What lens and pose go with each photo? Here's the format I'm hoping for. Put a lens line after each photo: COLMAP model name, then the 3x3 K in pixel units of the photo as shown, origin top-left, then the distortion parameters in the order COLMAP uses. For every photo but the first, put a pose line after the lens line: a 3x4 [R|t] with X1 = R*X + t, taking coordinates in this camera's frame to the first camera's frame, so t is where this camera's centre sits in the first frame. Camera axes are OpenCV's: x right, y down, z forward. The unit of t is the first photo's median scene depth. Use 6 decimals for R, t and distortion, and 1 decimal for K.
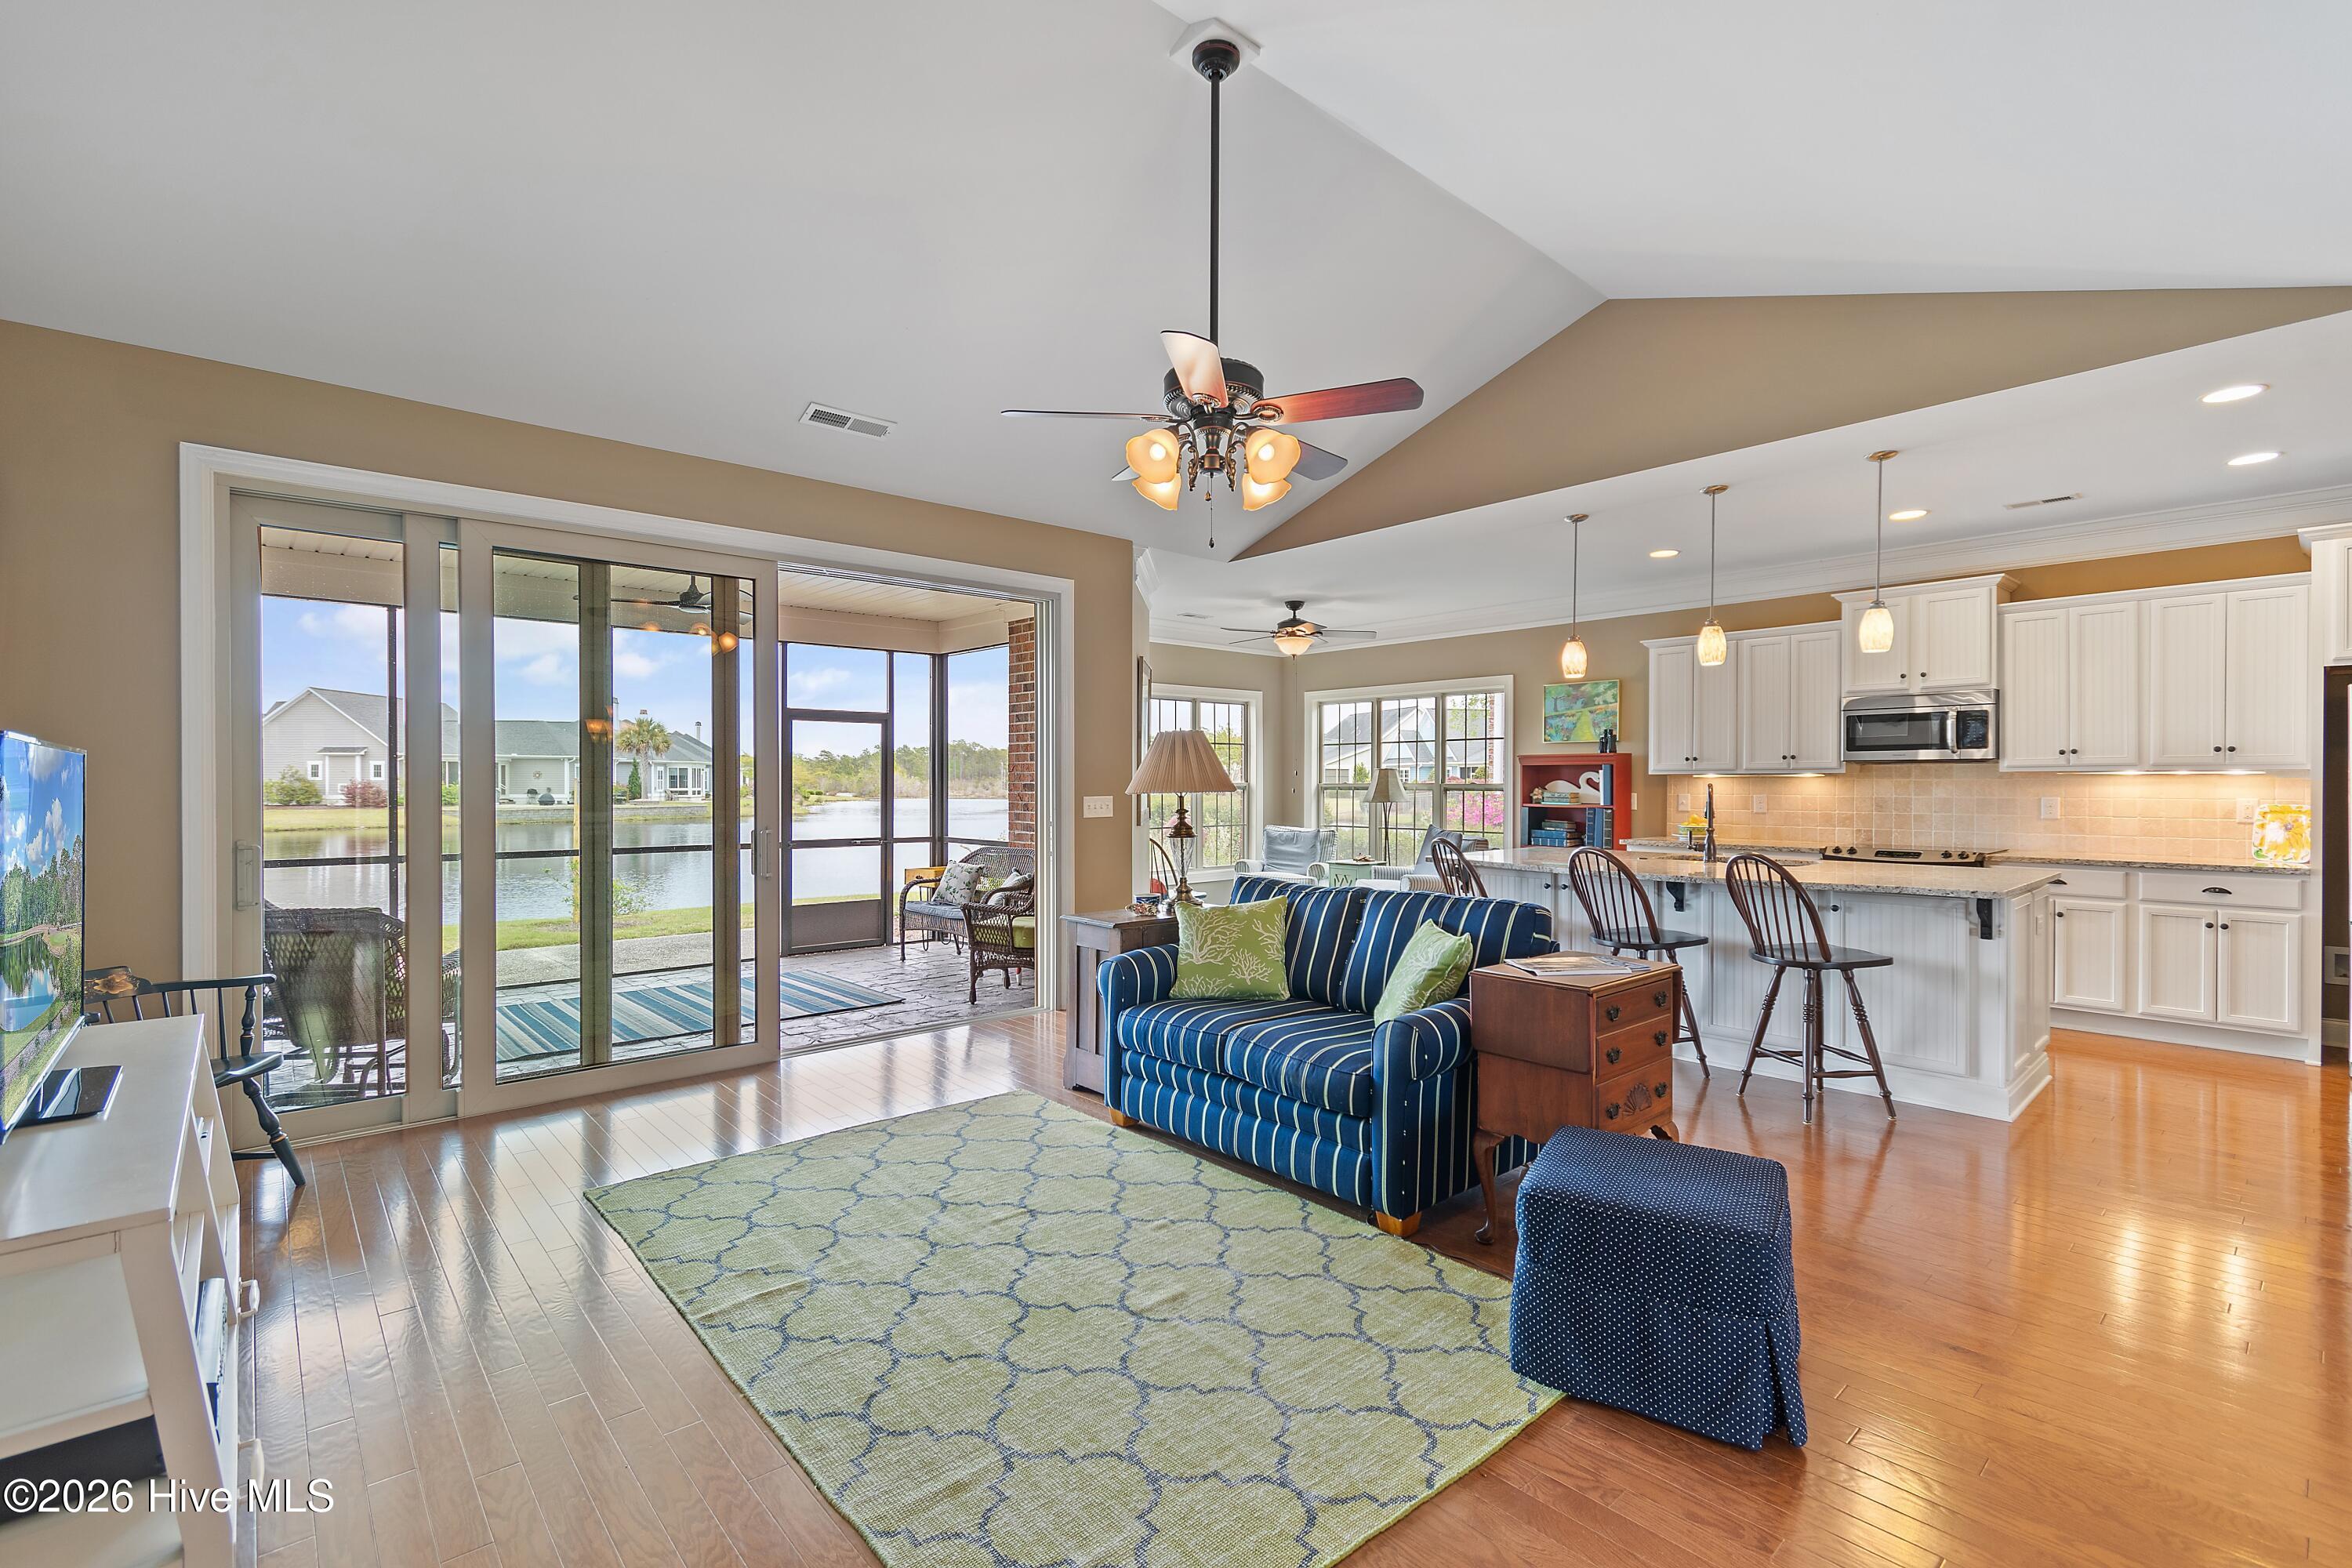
lens RADIAL K [[1037.6, 0, 1174.1], [0, 1037.6, 789.2], [0, 0, 1]] dist [0.007161, -0.002936]
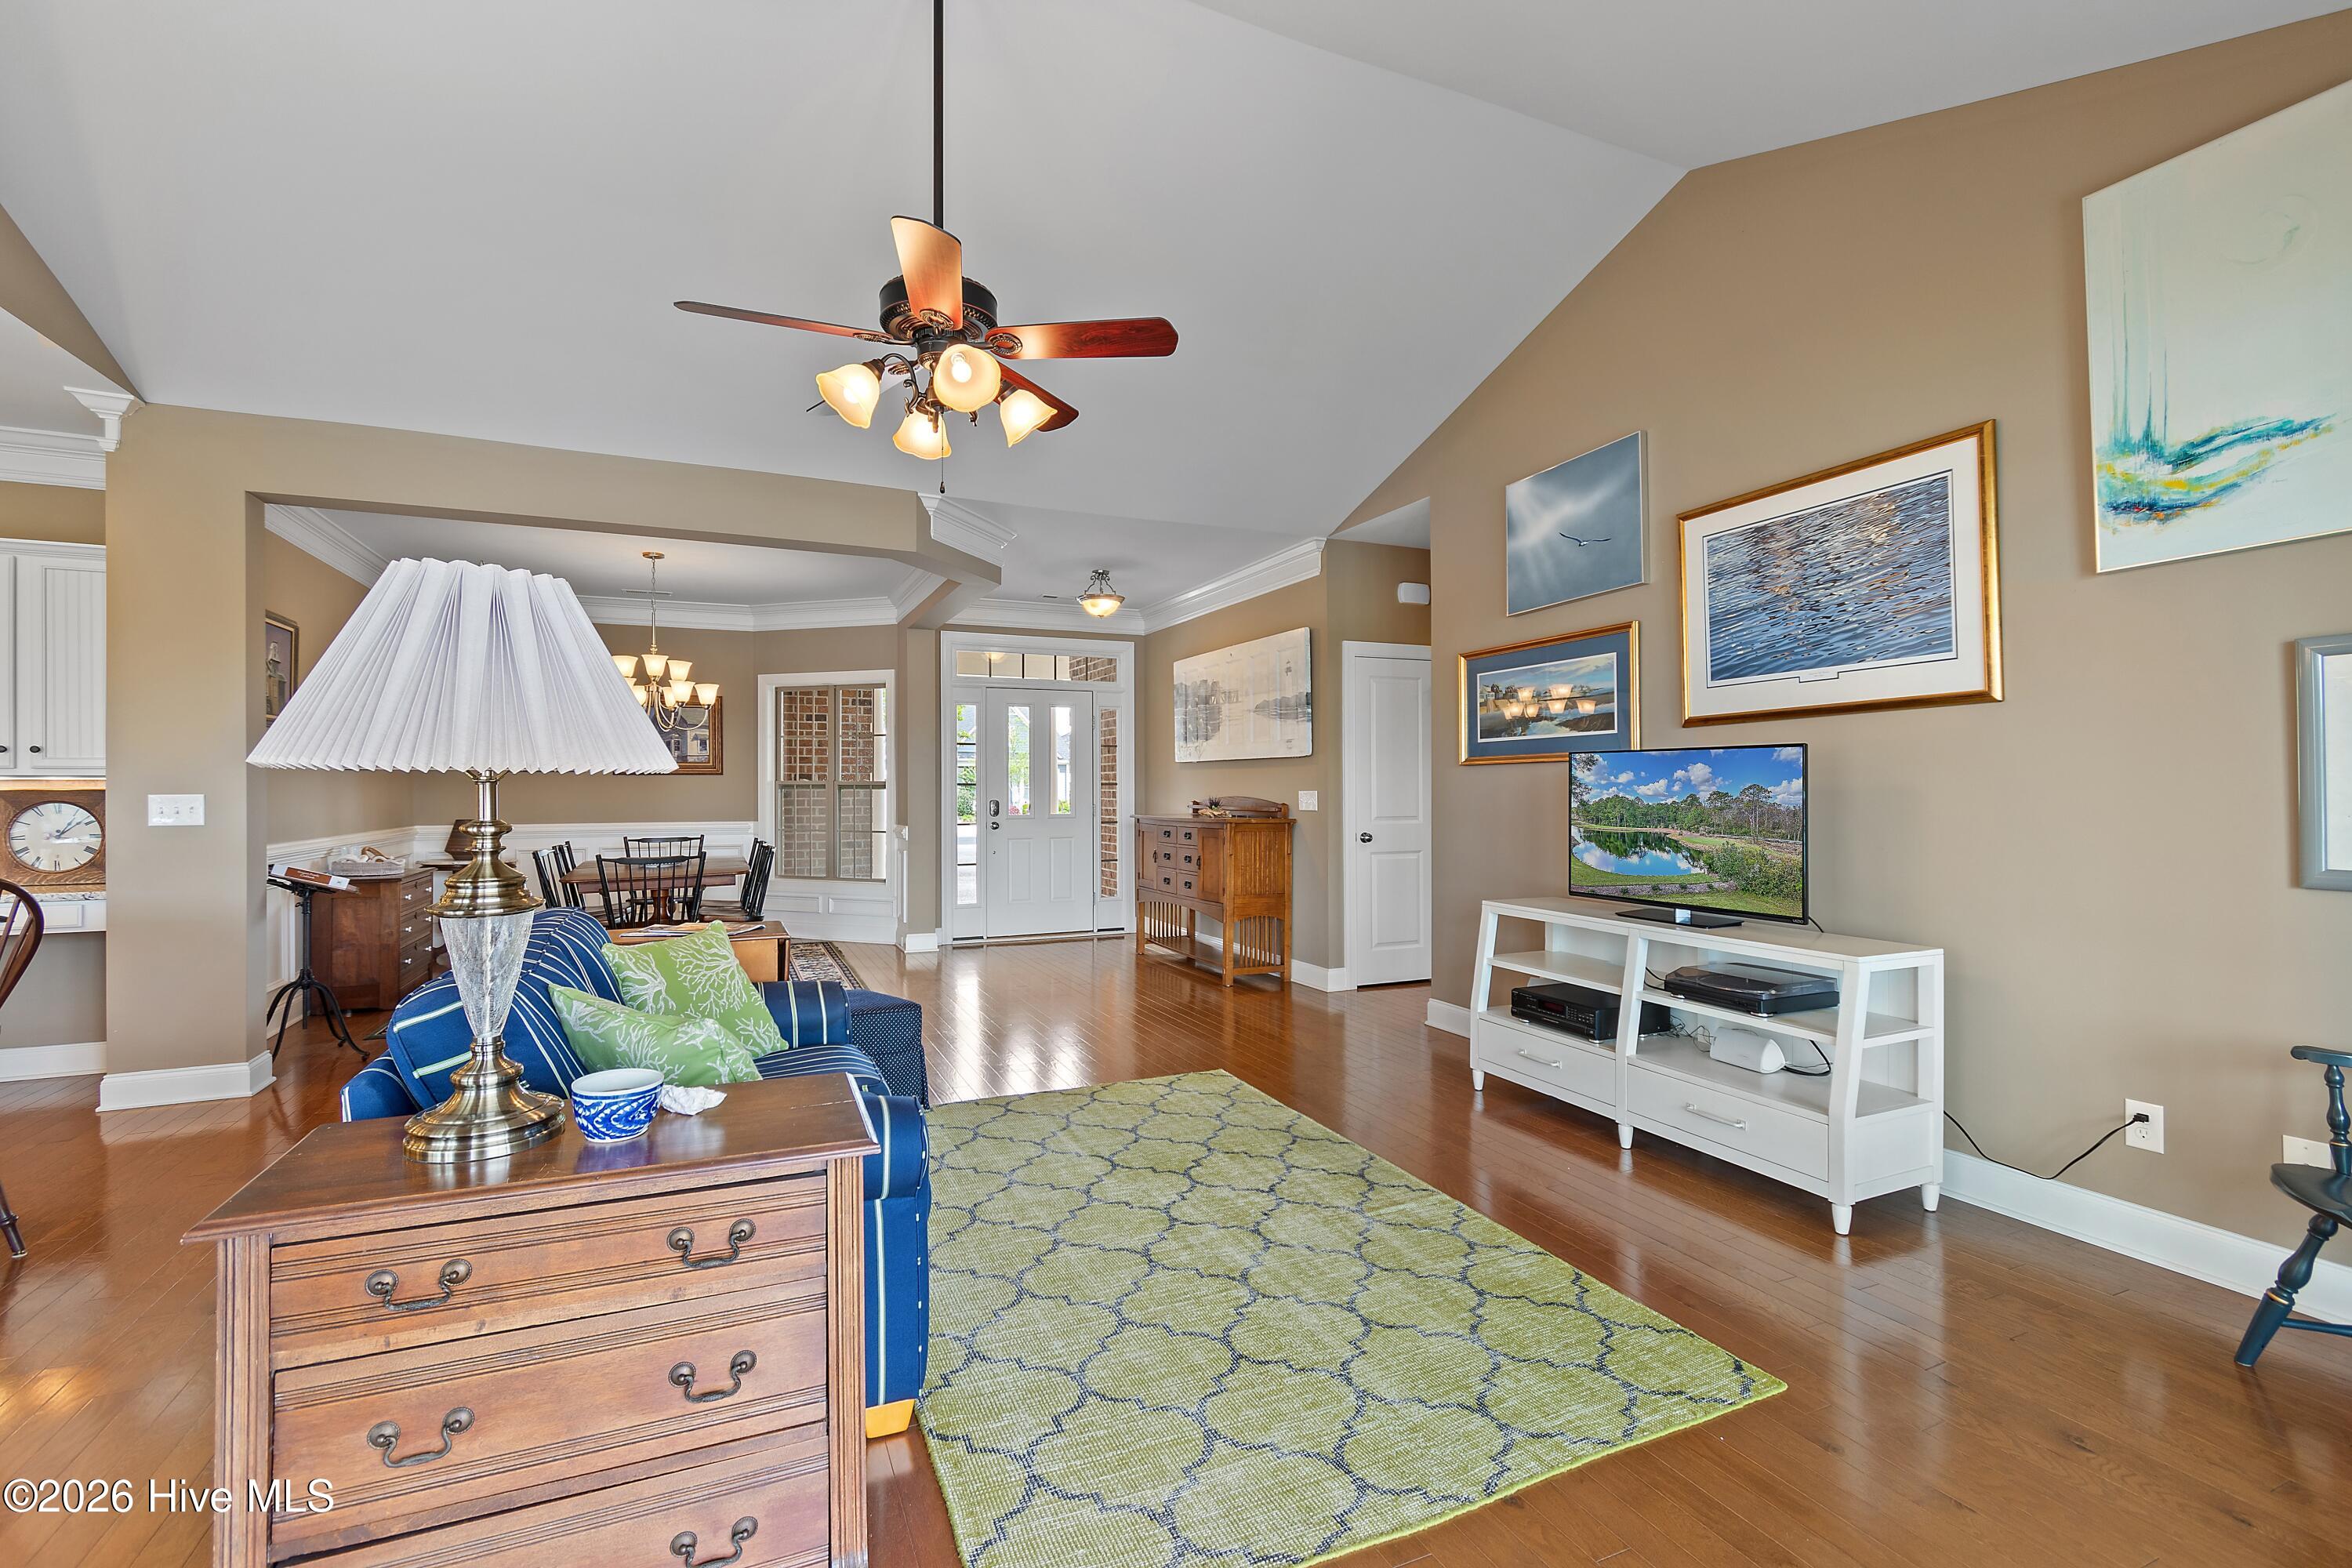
lens RADIAL K [[1037.6, 0, 1177.9], [0, 1037.6, 785.0], [0, 0, 1]] dist [0.007161, -0.002936]
pose [[-0.955254, 0.003206, 0.295769, -0.216428], [0.003501, 0.999994, 0.000468, 0.007102], [-0.295765, 0.001483, -0.955260, 0.936748]]
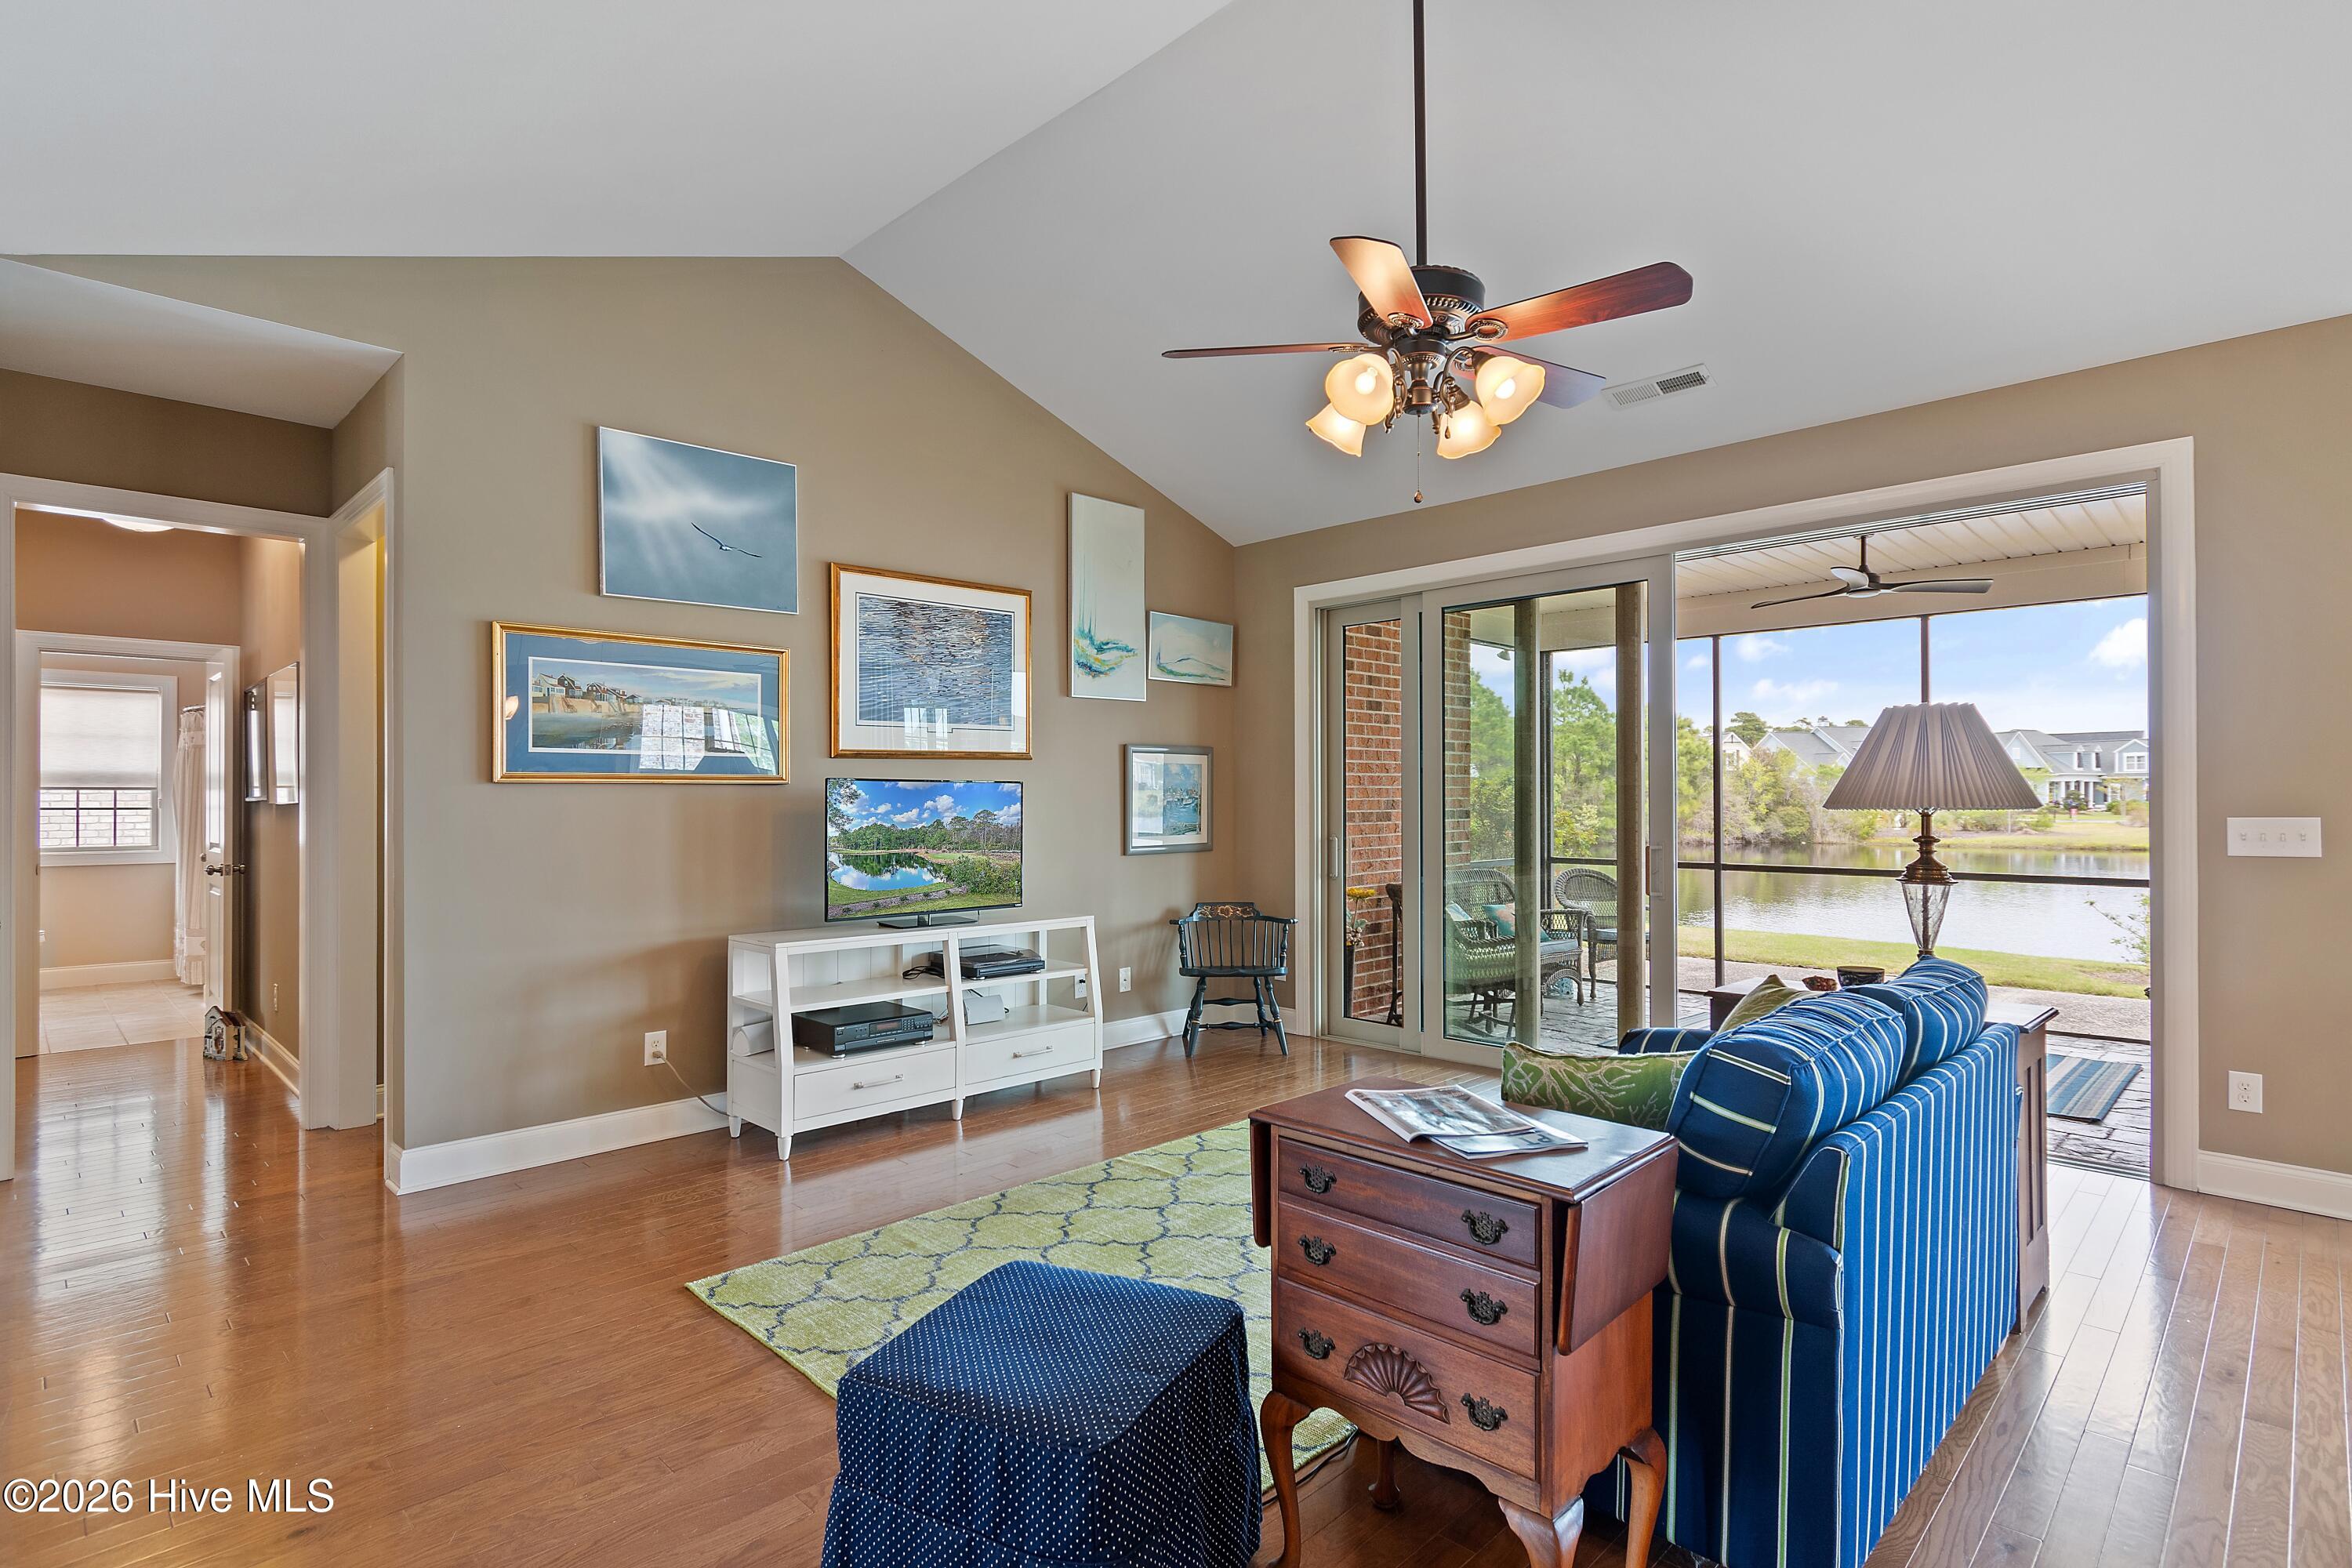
lens RADIAL K [[1162.1, 0, 1172.6], [0, 1162.1, 792.1], [0, 0, 1]] dist [0.009301, -0.004822]
pose [[0.068682, -0.006355, -0.997618, 0.490255], [-0.004289, 0.999969, -0.006665, 0.000170], [0.997629, 0.004736, 0.068653, 0.395689]]
